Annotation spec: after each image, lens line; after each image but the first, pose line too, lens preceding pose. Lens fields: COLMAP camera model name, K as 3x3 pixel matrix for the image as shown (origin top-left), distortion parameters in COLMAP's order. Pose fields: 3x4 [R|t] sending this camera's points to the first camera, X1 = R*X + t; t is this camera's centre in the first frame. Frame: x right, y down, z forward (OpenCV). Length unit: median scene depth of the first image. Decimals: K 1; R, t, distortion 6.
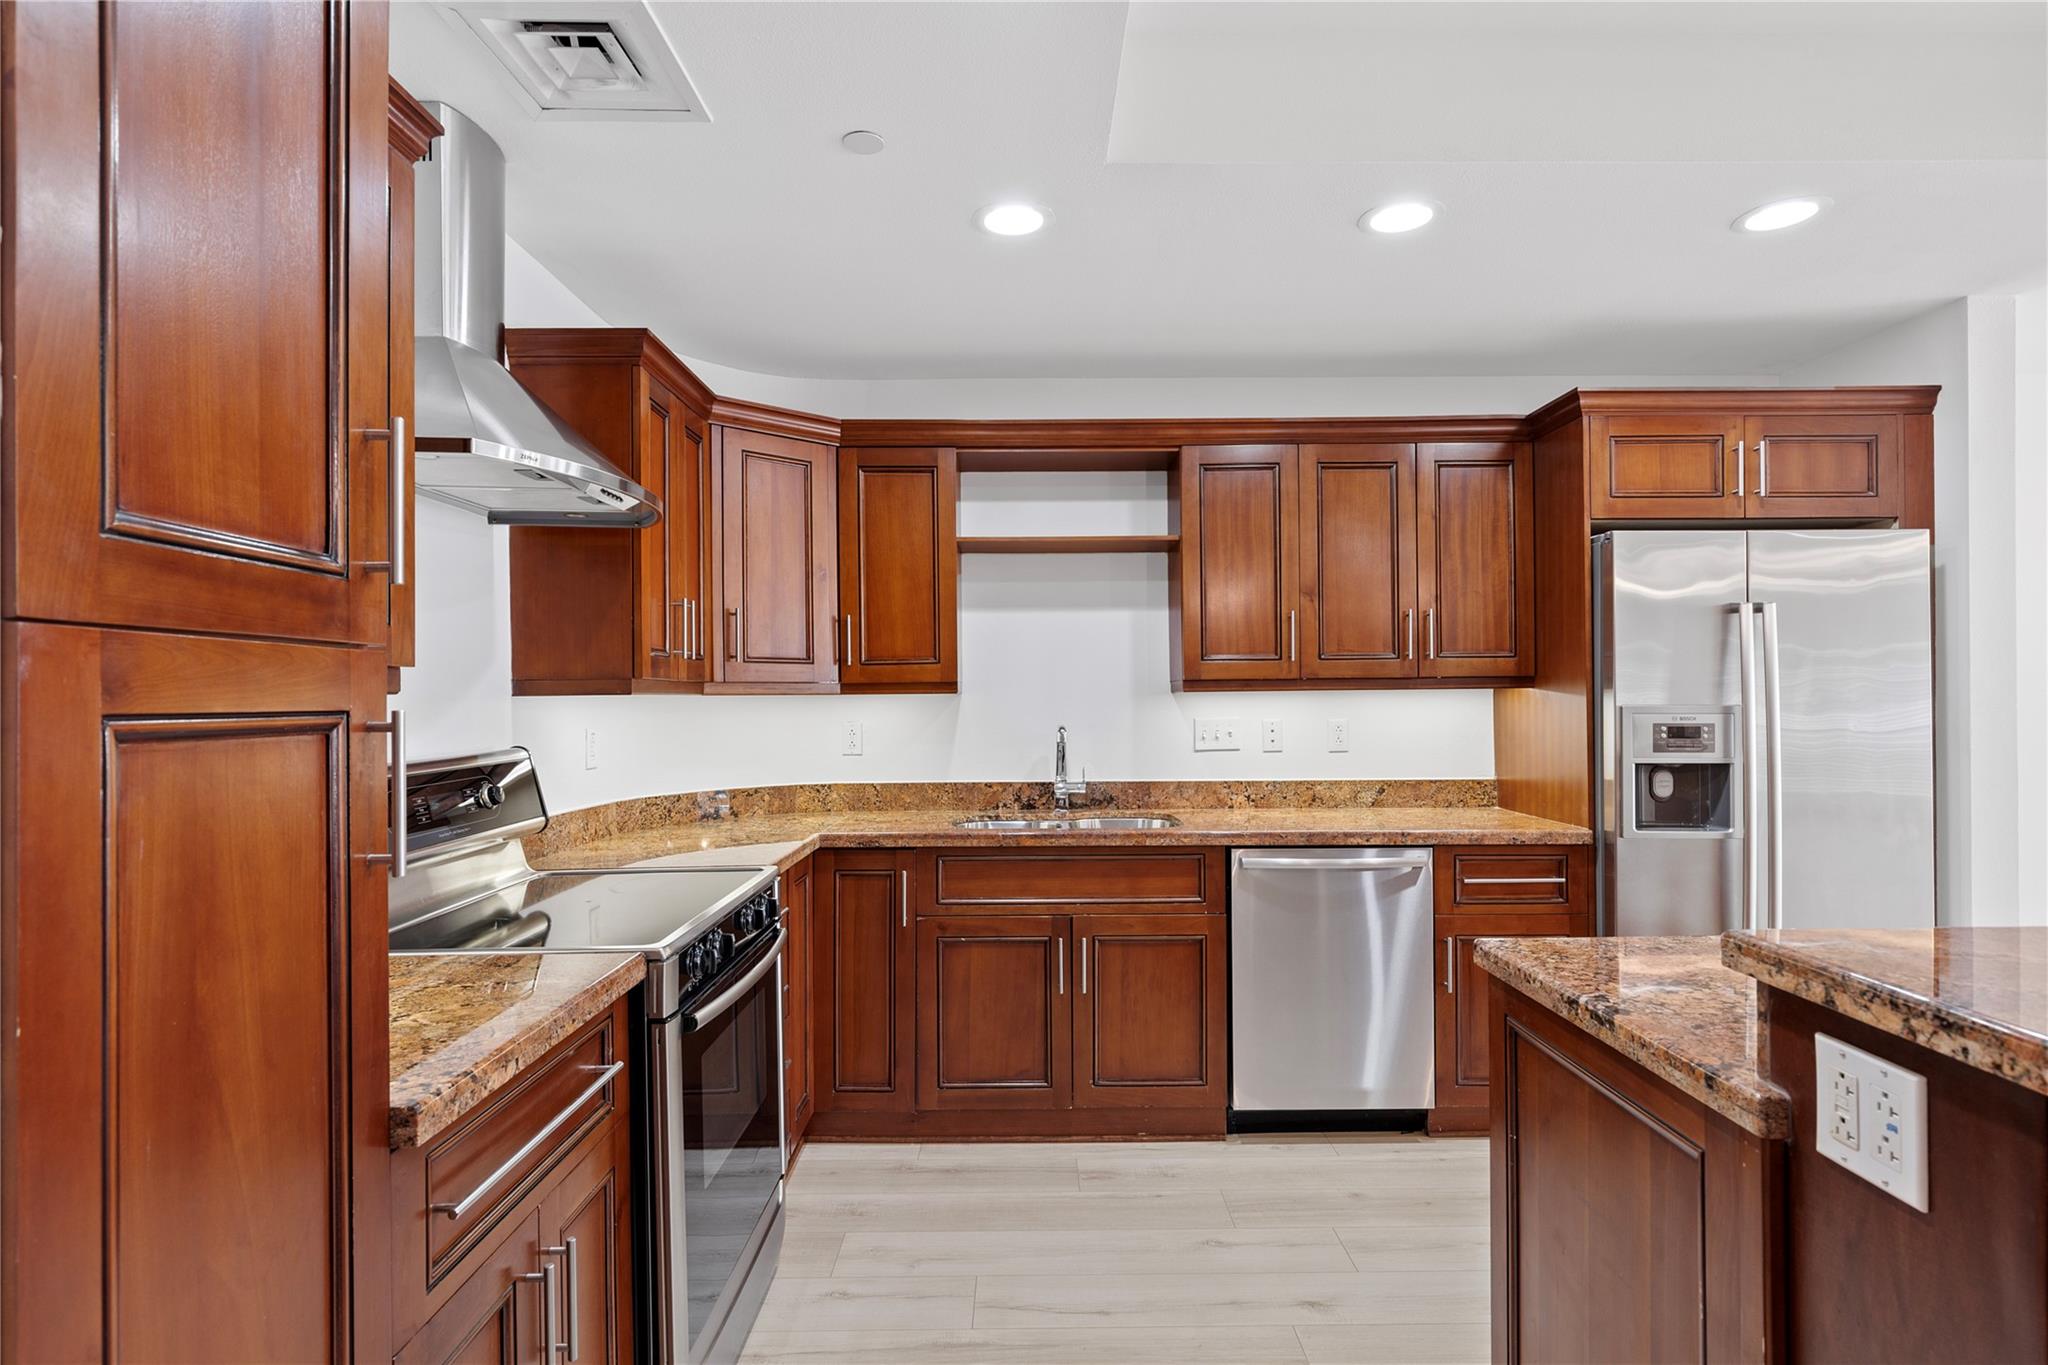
lens RADIAL K [[1019.6, 0, 1021.6], [0, 1019.6, 699.0], [0, 0, 1]] dist [0.017857, -0.000269]
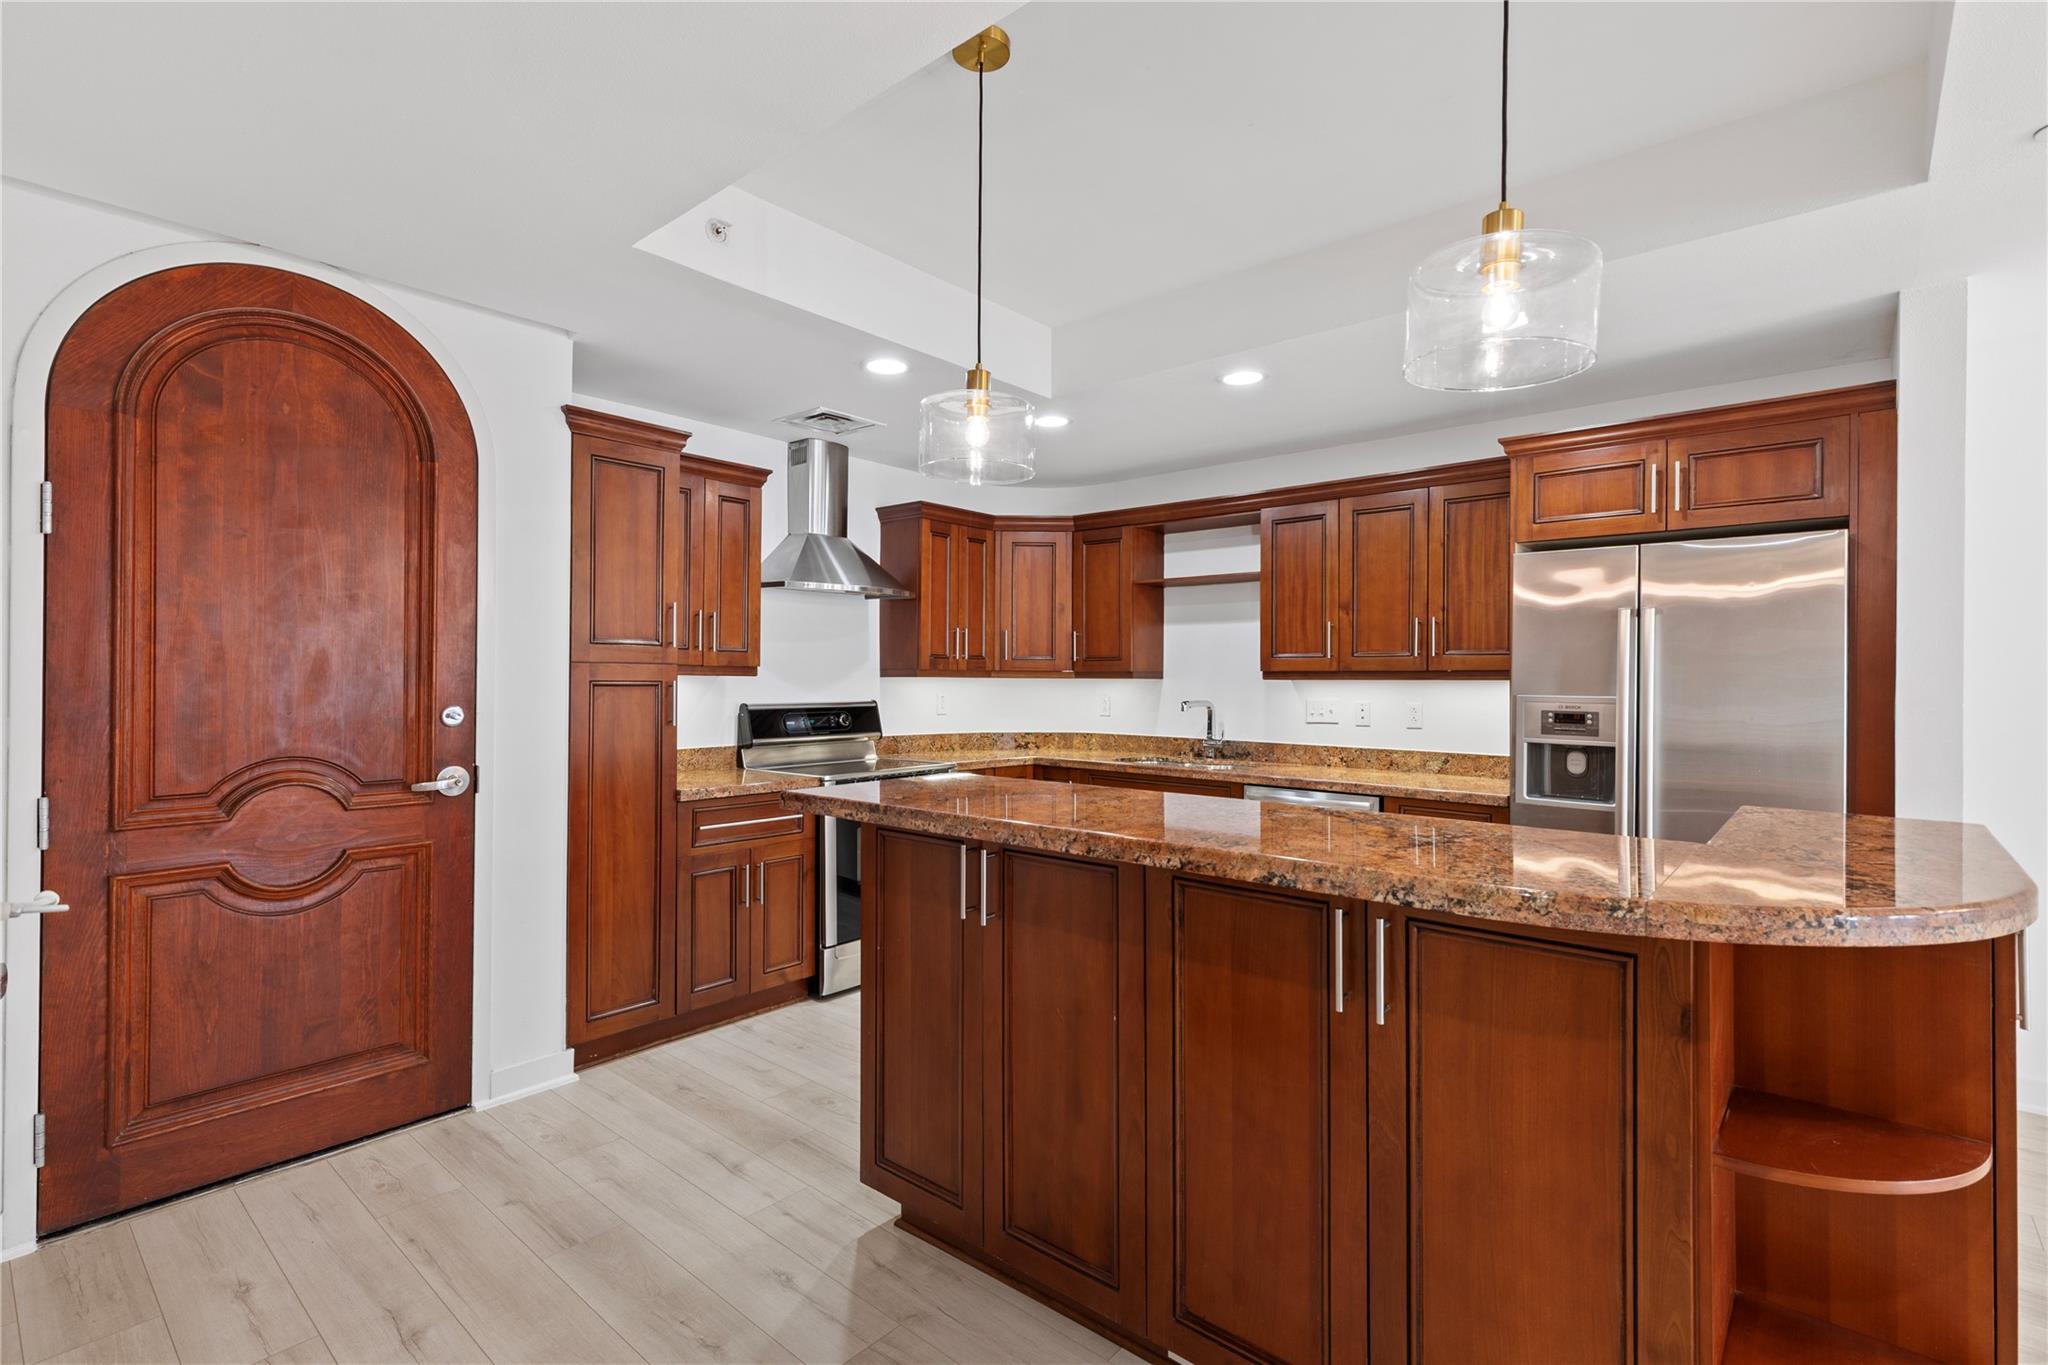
lens RADIAL K [[924.2, 0, 1030.0], [0, 924.2, 710.0], [0, 0, 1]] dist [0.001695, -0.000221]
pose [[0.750741, 0.034289, -0.659706, 0.776261], [-0.013955, 0.999252, 0.036056, -0.006527], [0.660449, -0.017863, 0.750658, -0.194839]]
